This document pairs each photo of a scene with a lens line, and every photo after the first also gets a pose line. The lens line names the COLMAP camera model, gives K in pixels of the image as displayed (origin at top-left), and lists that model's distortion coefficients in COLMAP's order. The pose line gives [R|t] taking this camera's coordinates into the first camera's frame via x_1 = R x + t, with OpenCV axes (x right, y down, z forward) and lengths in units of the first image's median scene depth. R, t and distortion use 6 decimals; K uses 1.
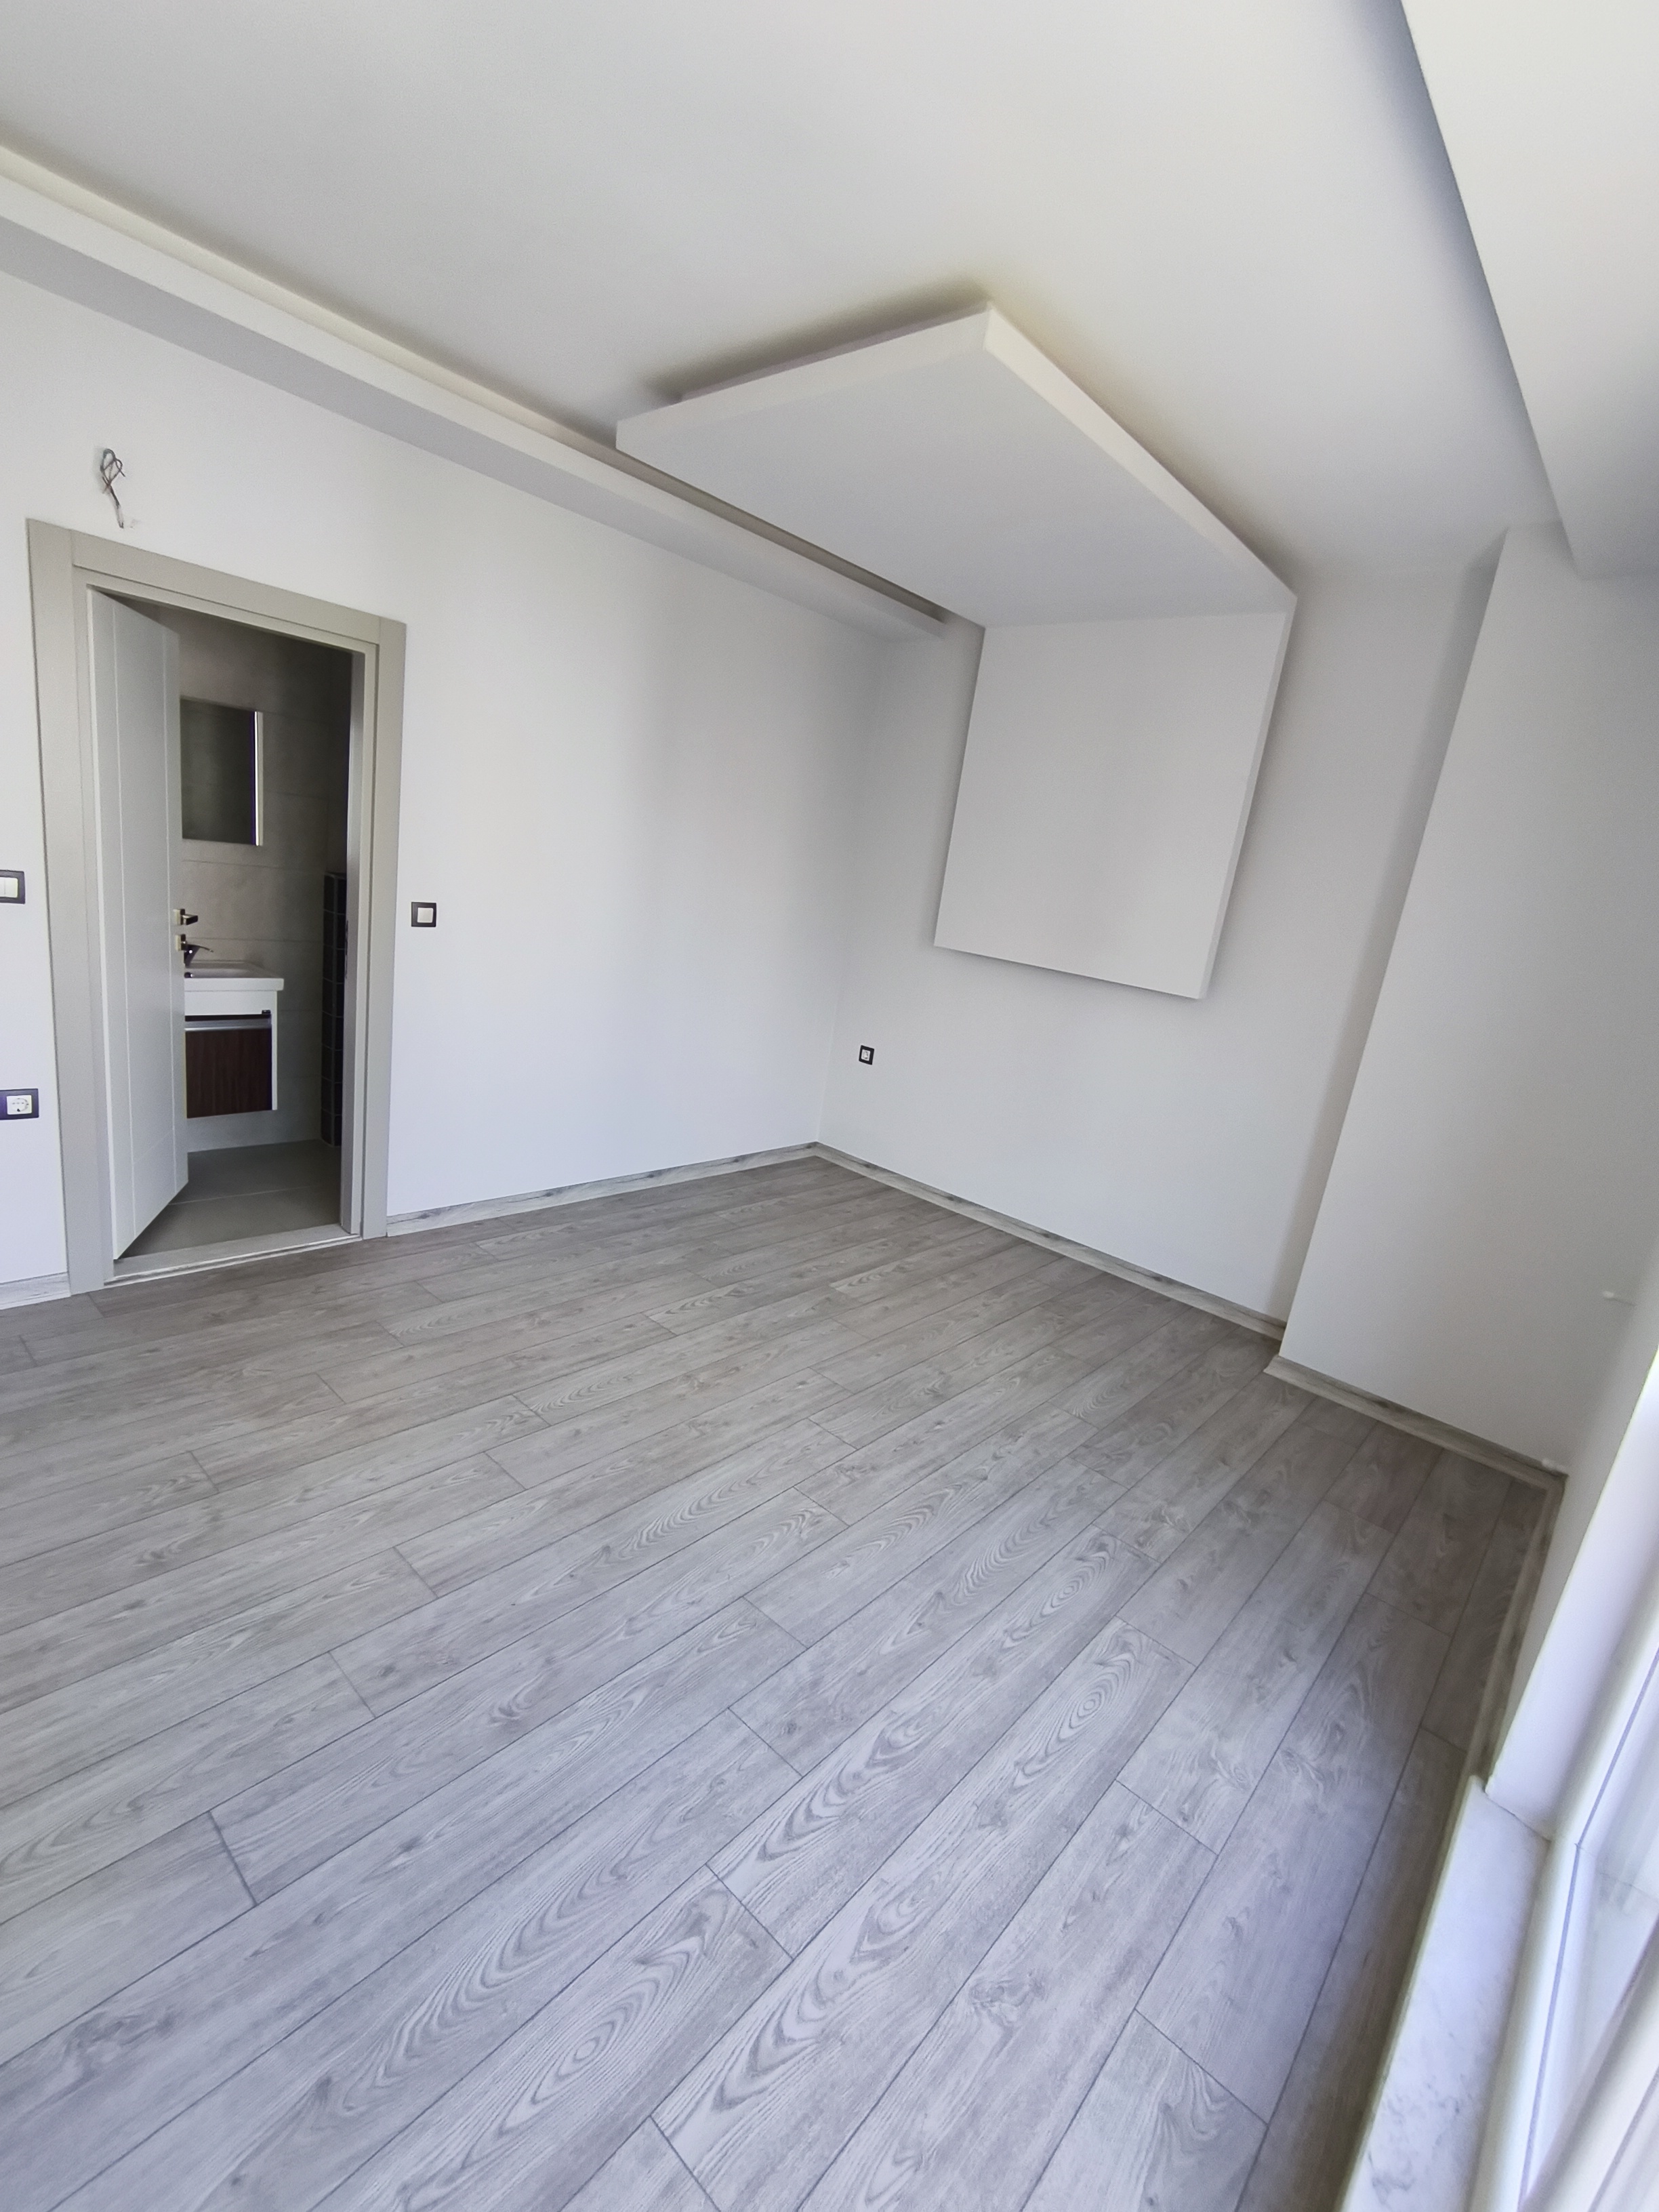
lens RADIAL K [[990.4, 0, 837.9], [0, 990.4, 1114.0], [0, 0, 1]] dist [-0.003946, 0.000899]
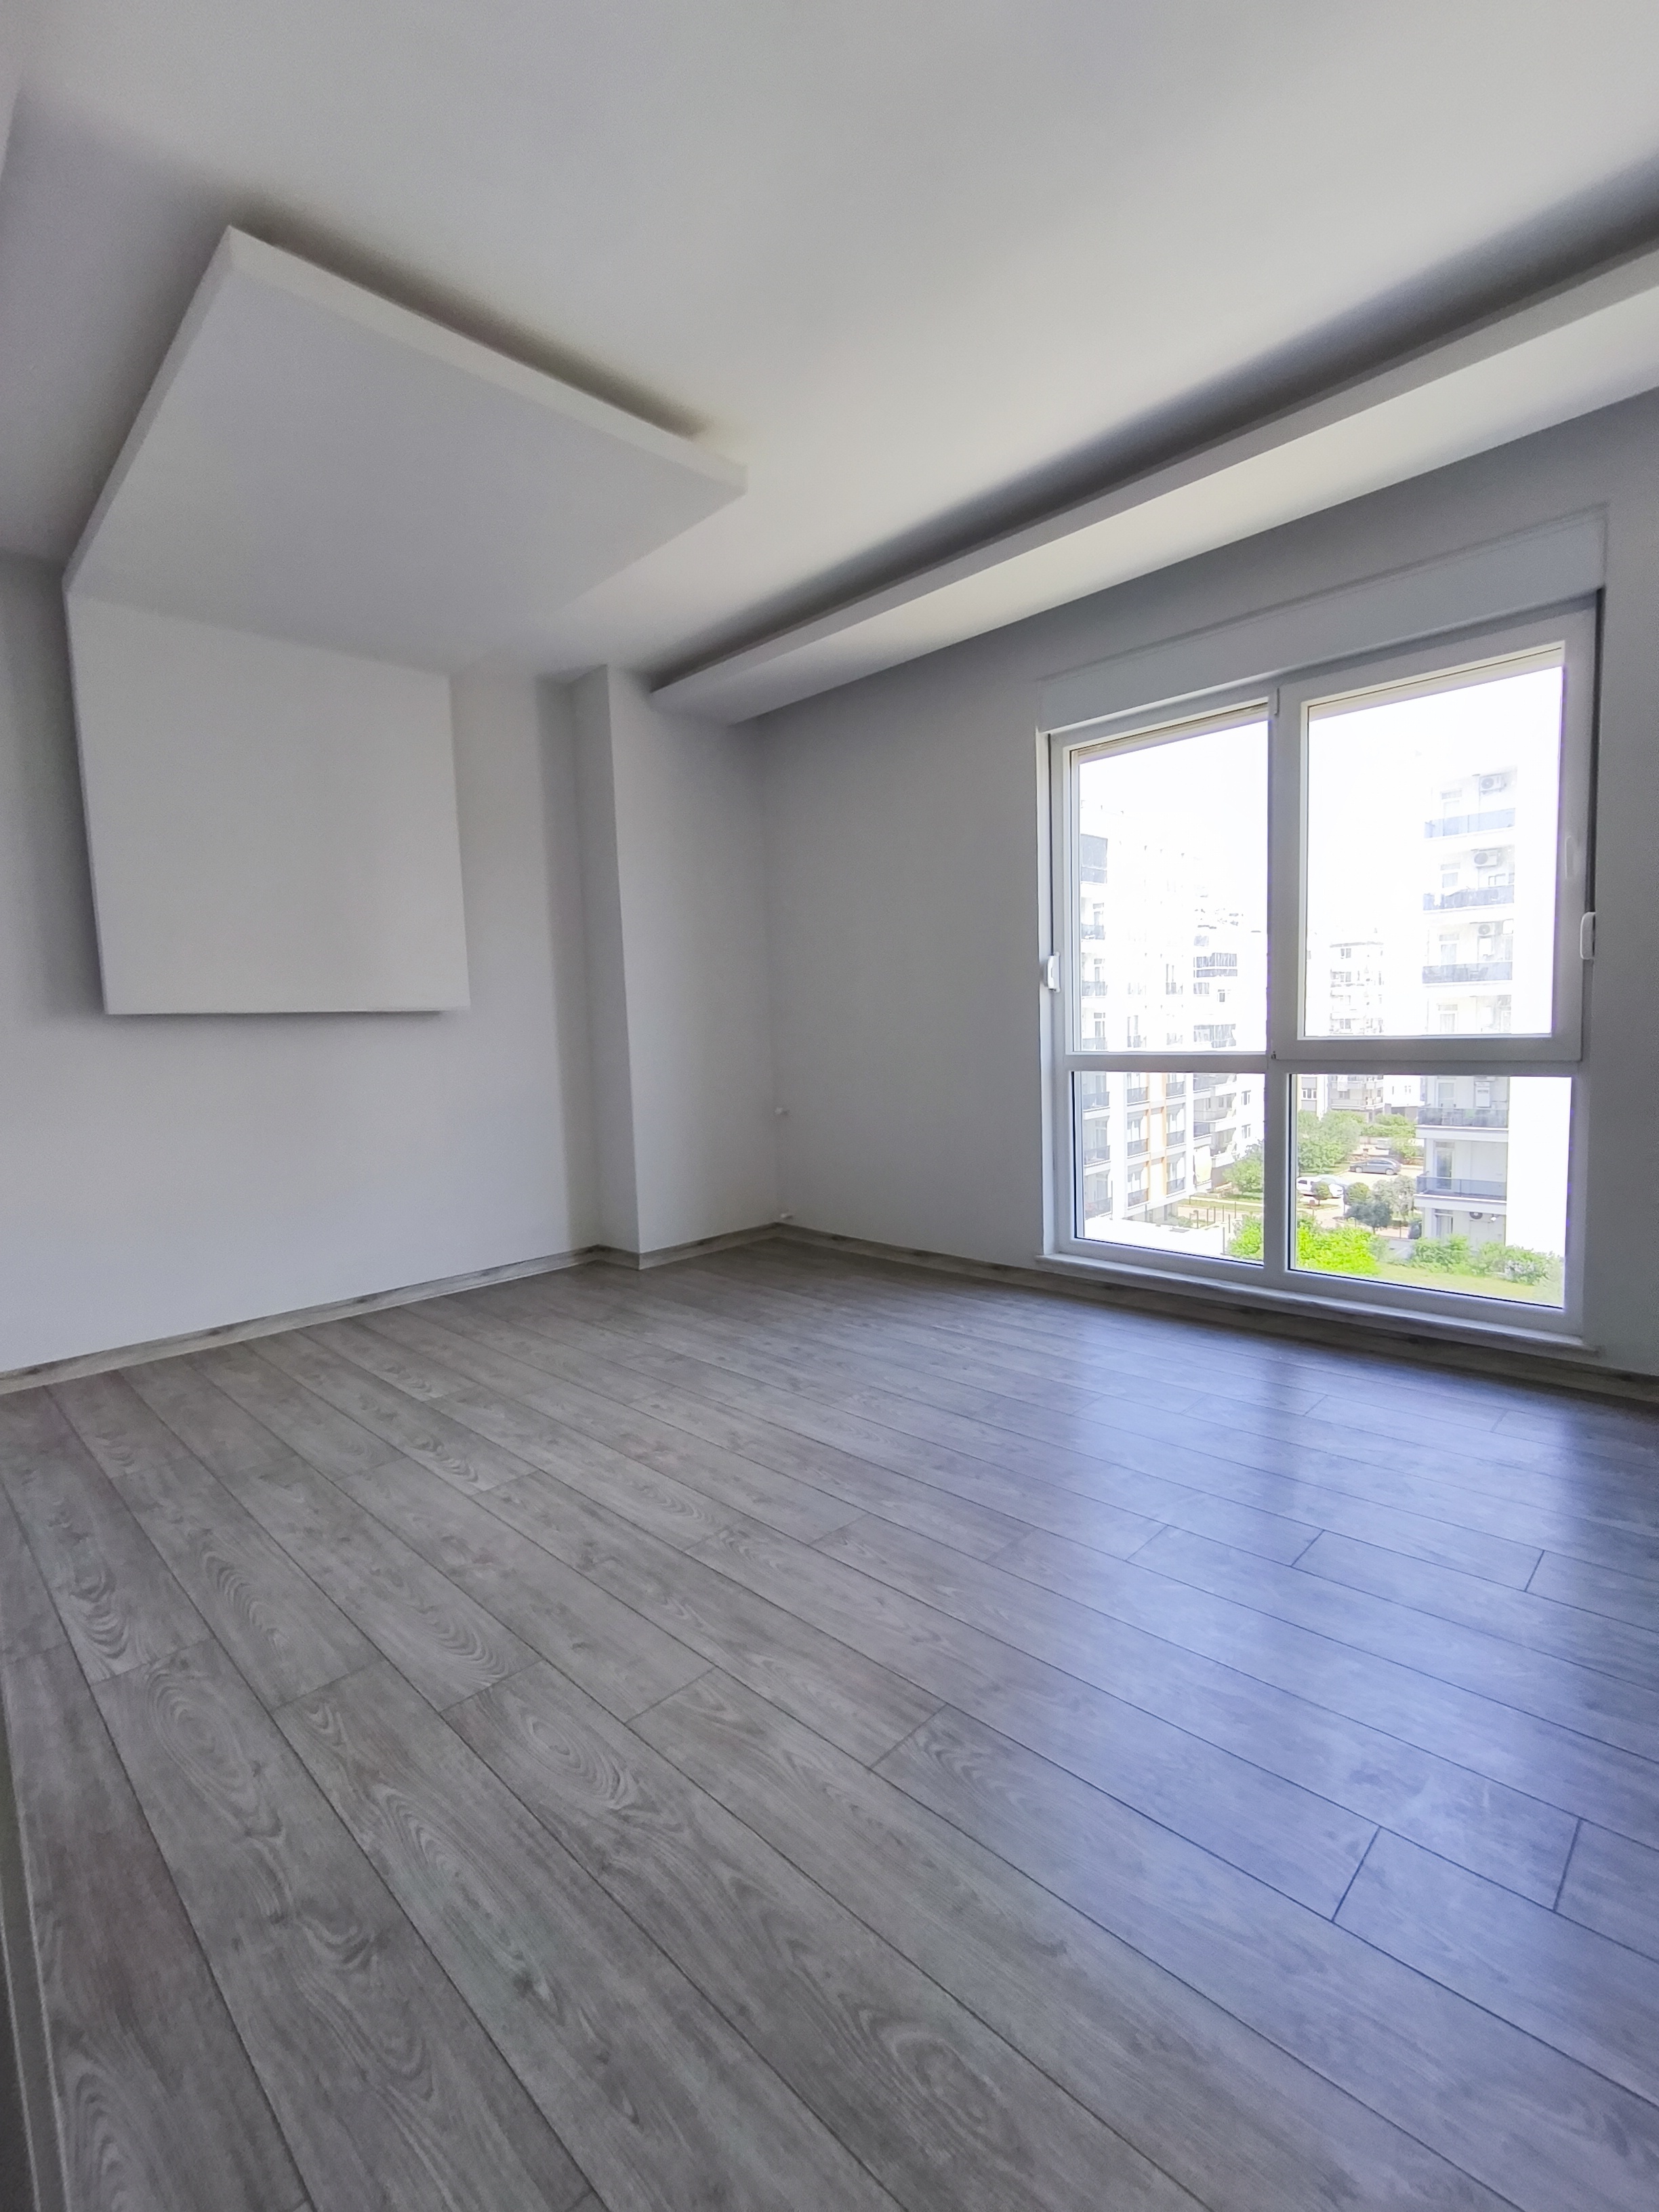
lens RADIAL K [[990.4, 0, 837.9], [0, 990.4, 1114.0], [0, 0, 1]] dist [-0.003946, 0.000899]
pose [[0.050080, -0.232047, 0.971415, -0.859211], [0.290840, 0.933870, 0.208085, -0.140655], [-0.955460, 0.272106, 0.114256, 0.602753]]
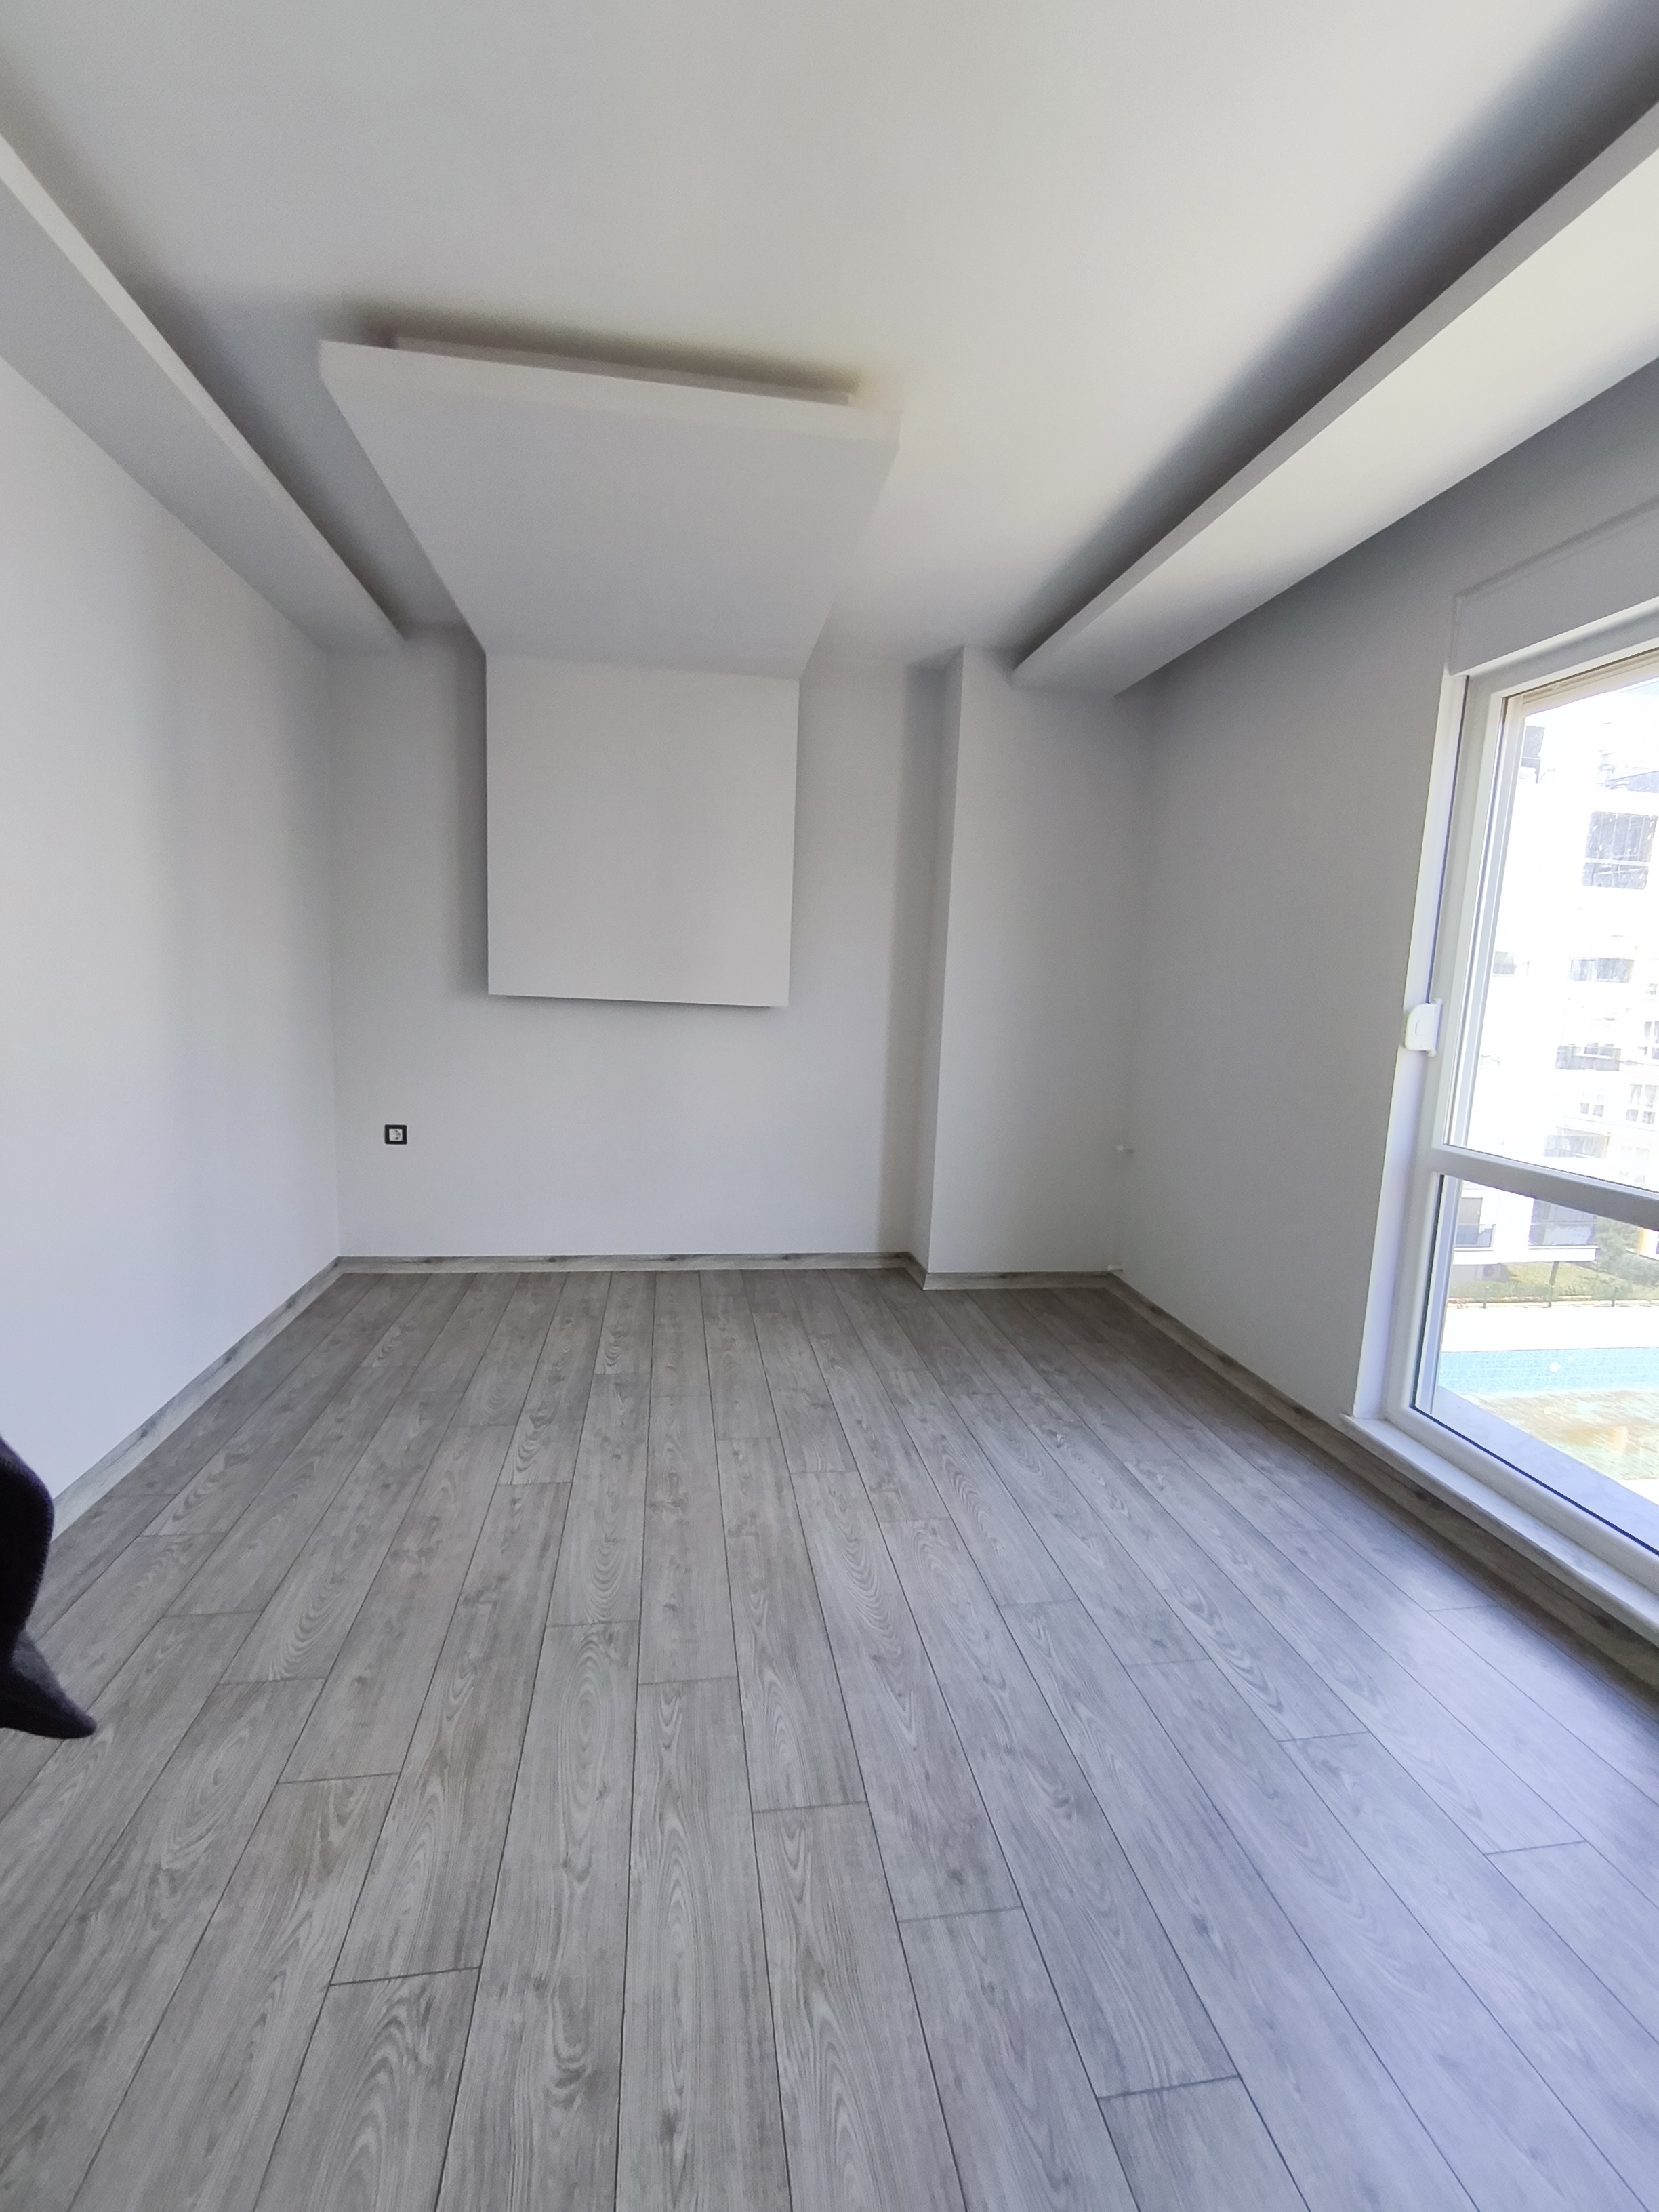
lens RADIAL K [[990.4, 0, 837.9], [0, 990.4, 1114.0], [0, 0, 1]] dist [-0.003946, 0.000899]
pose [[0.632198, -0.216195, 0.744033, -0.570079], [0.238821, 0.967900, 0.078321, -0.084871], [-0.737082, 0.128177, 0.663536, 0.250193]]
